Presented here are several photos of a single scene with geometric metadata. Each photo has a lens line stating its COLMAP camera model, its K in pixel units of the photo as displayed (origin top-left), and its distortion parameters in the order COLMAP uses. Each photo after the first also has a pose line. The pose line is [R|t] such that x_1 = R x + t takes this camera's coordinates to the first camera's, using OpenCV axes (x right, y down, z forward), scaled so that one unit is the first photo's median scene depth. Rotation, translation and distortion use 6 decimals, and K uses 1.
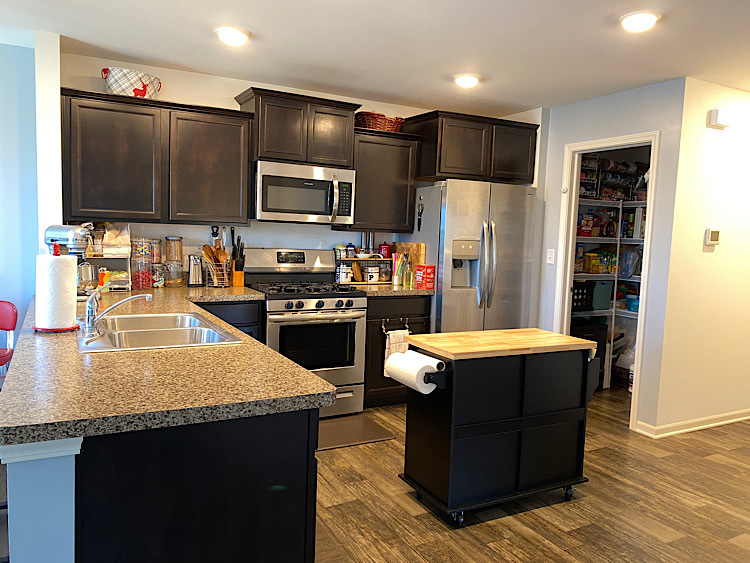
lens RADIAL K [[573.6, 0, 374.2], [0, 573.6, 284.6], [0, 0, 1]] dist [0.000592, -0.007301]
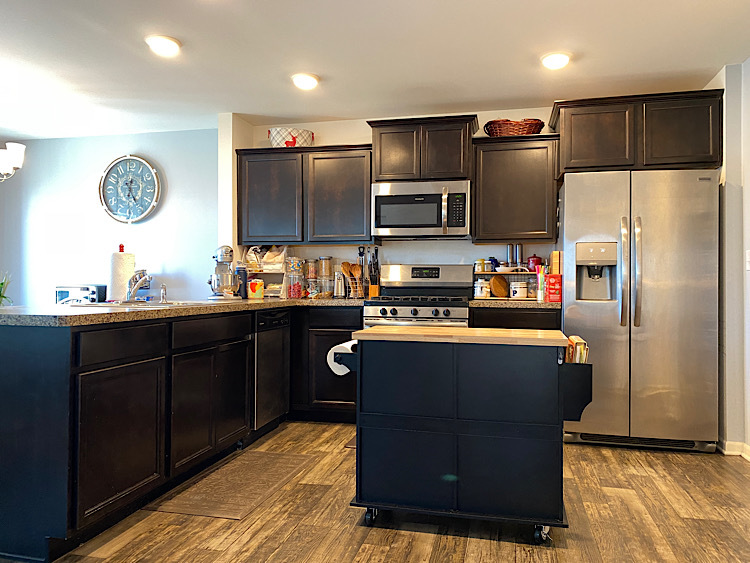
lens RADIAL K [[573.6, 0, 376.0], [0, 573.6, 279.2], [0, 0, 1]] dist [0.000592, -0.007301]
pose [[0.750173, -0.036881, -0.660212, 0.504157], [-0.038642, 0.994292, -0.099450, 0.076227], [0.660111, 0.100117, 0.744466, 0.179636]]
